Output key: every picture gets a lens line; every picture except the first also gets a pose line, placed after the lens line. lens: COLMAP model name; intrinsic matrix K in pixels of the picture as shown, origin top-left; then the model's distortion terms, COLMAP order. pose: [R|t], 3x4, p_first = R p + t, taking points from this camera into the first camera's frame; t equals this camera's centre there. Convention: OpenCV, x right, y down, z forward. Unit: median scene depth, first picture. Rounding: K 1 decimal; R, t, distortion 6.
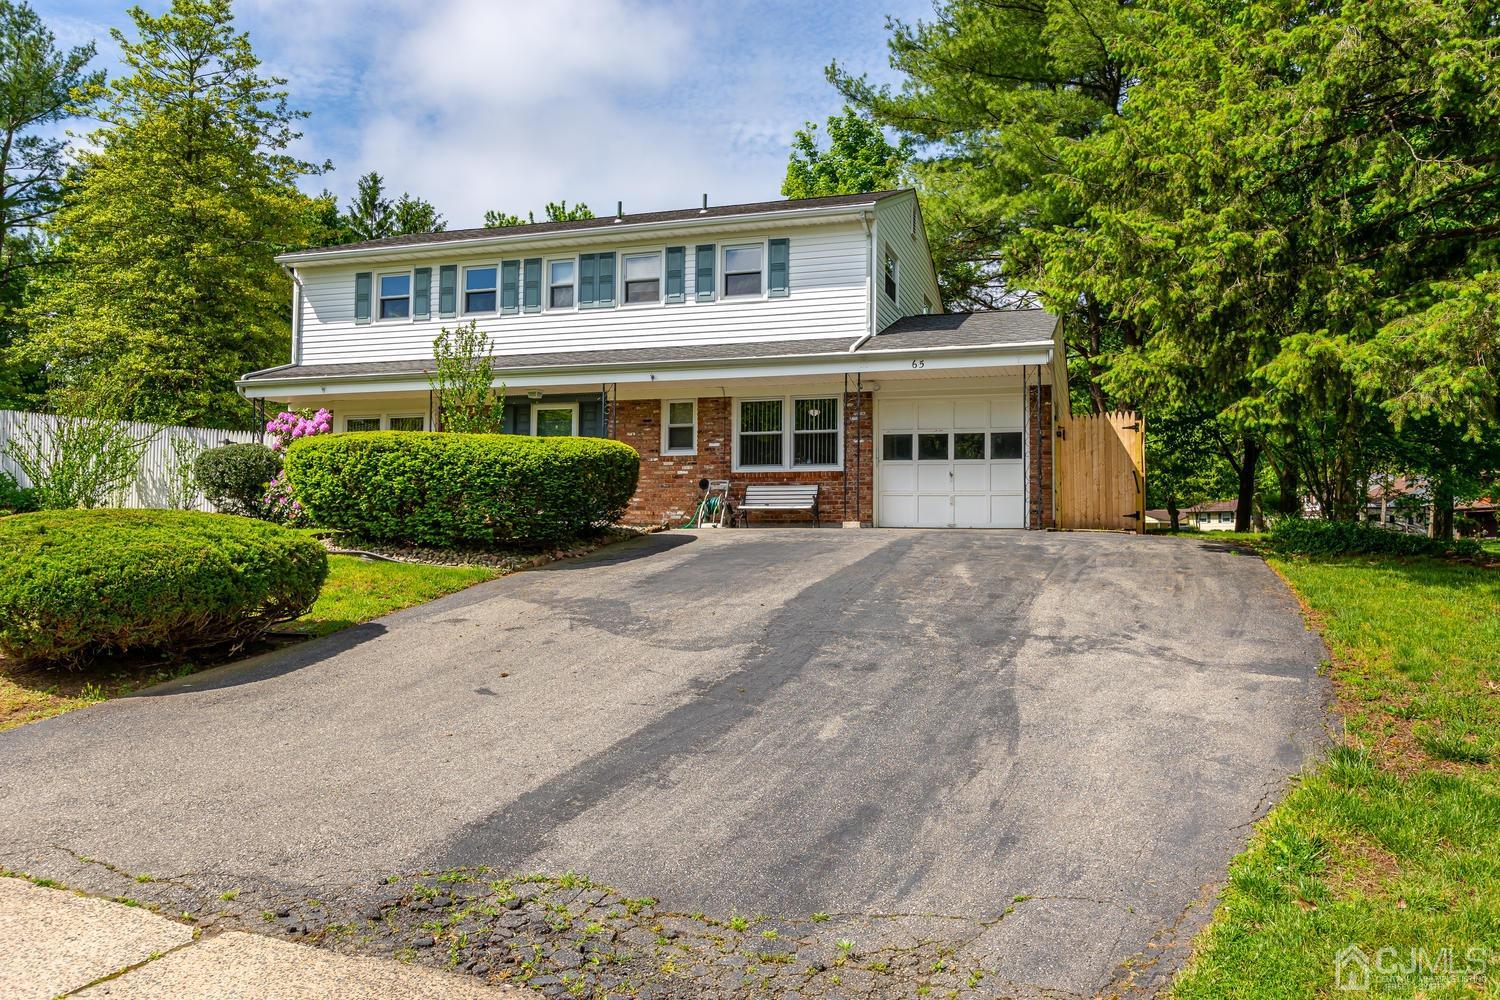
lens RADIAL K [[1062.2, 0, 746.7], [0, 1062.2, 502.2], [0, 0, 1]] dist [-0.000961, -0.001917]
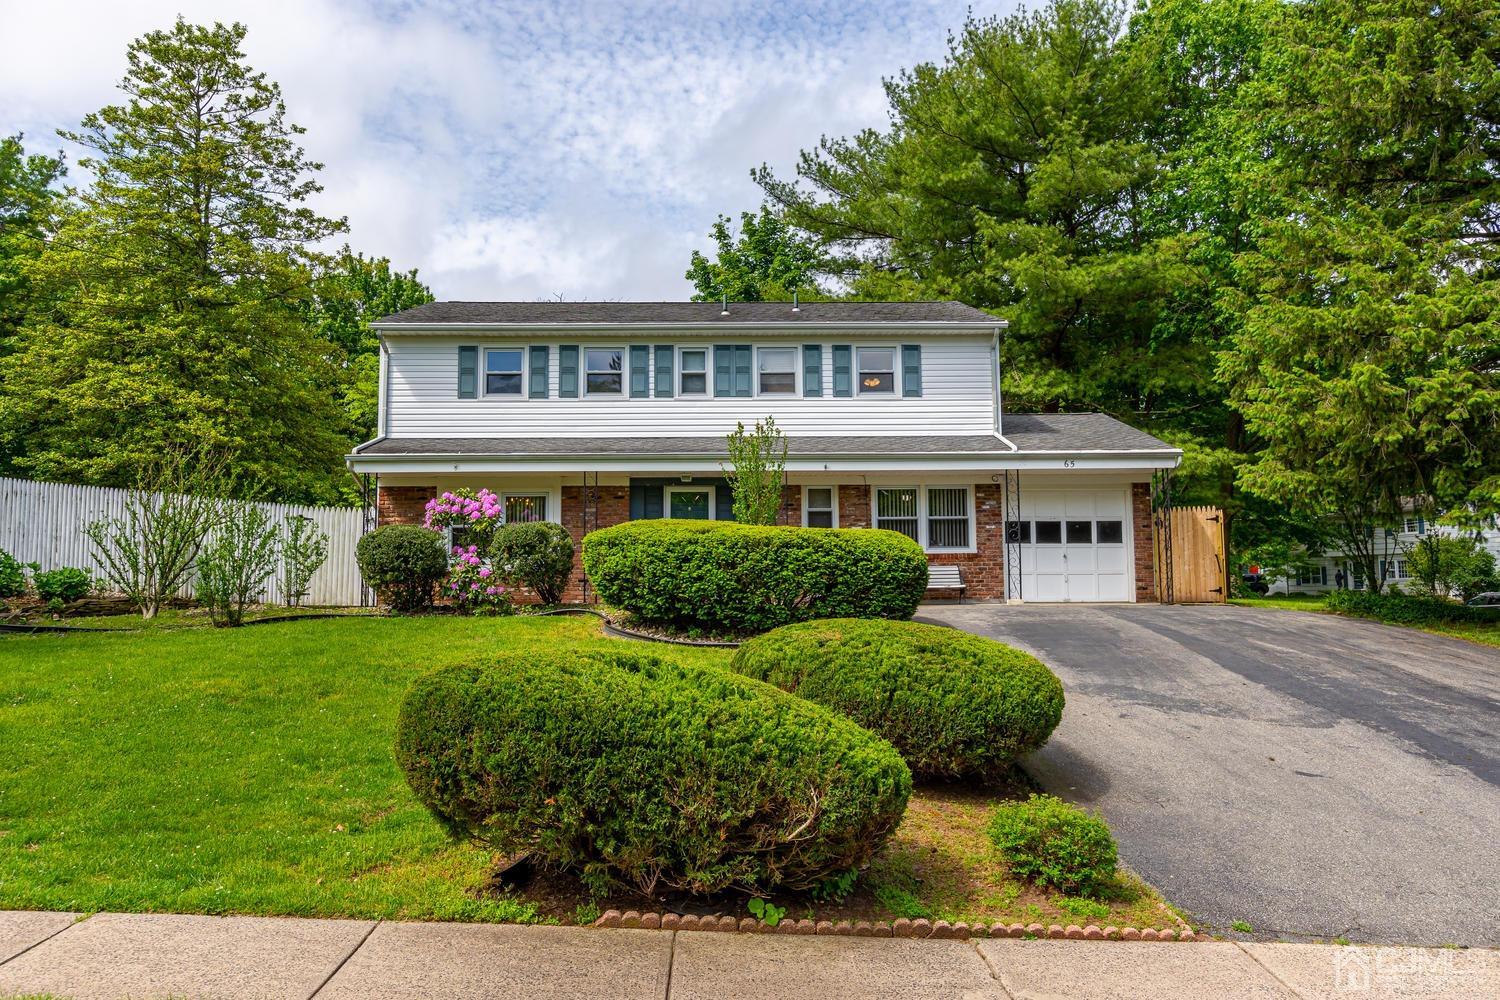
lens RADIAL K [[1062.2, 0, 743.7], [0, 1062.2, 500.0], [0, 0, 1]] dist [-0.000961, -0.001917]
pose [[0.944444, 0.014534, 0.328350, -0.496268], [0.004732, 0.998317, -0.057800, -0.020772], [-0.328638, 0.056142, 0.942786, 0.012783]]
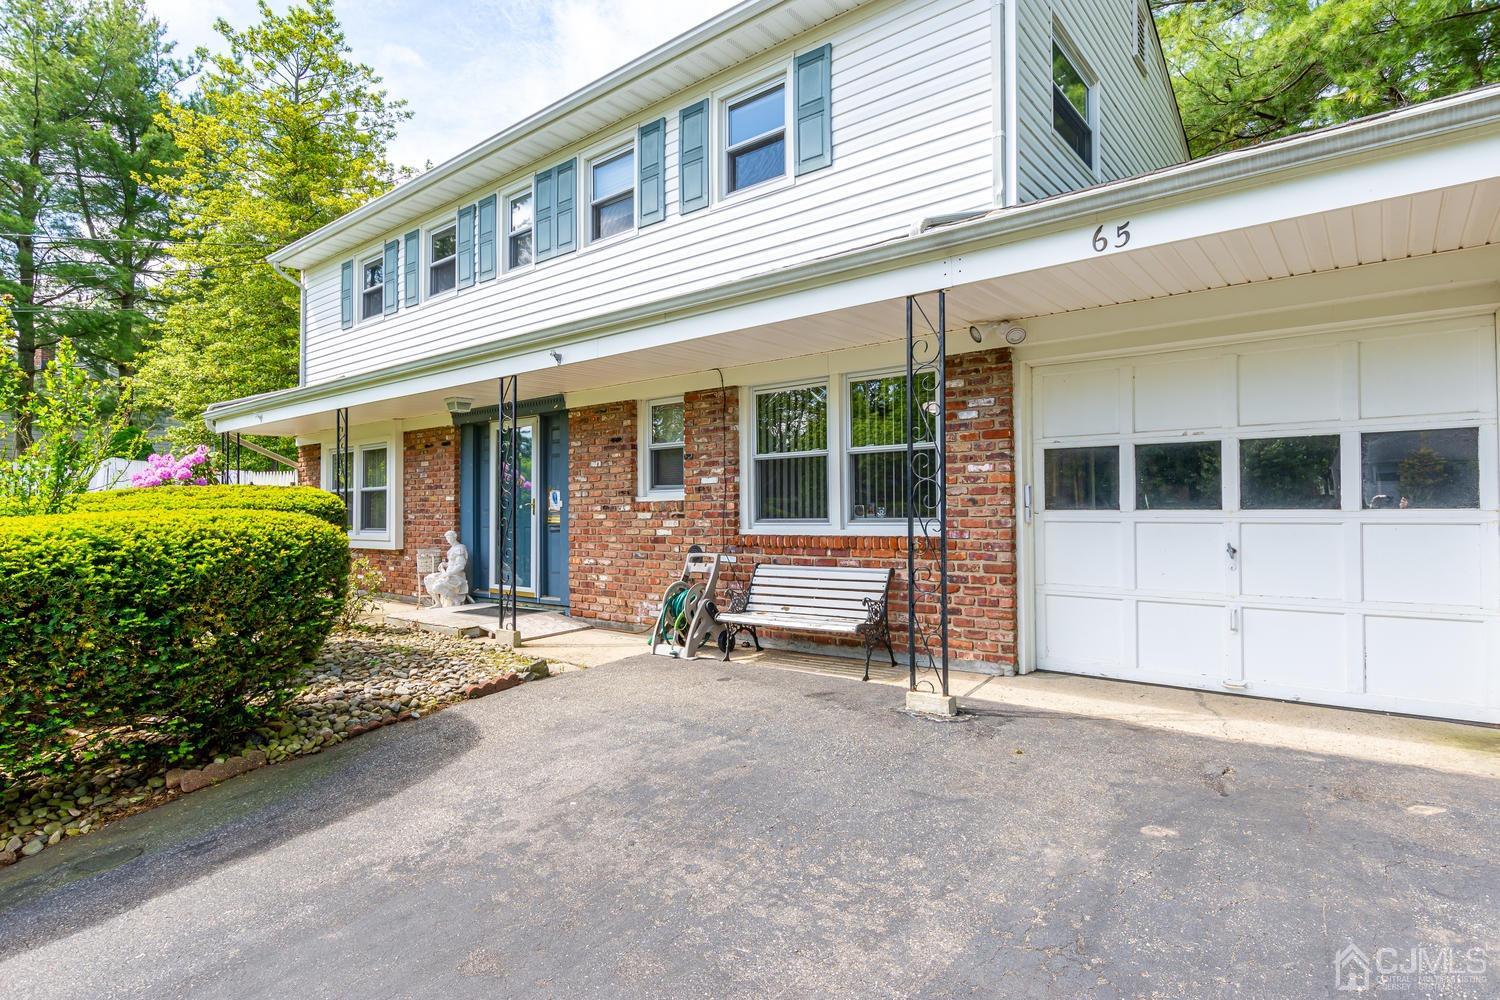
lens RADIAL K [[772.8, 0, 758.6], [0, 772.8, 503.4], [0, 0, 1]] dist [-0.015013, 0.000446]
pose [[0.935701, -0.019172, -0.352272, 0.125329], [0.026772, 0.999502, 0.016716, -0.048534], [0.351776, -0.025072, 0.935748, 0.653673]]
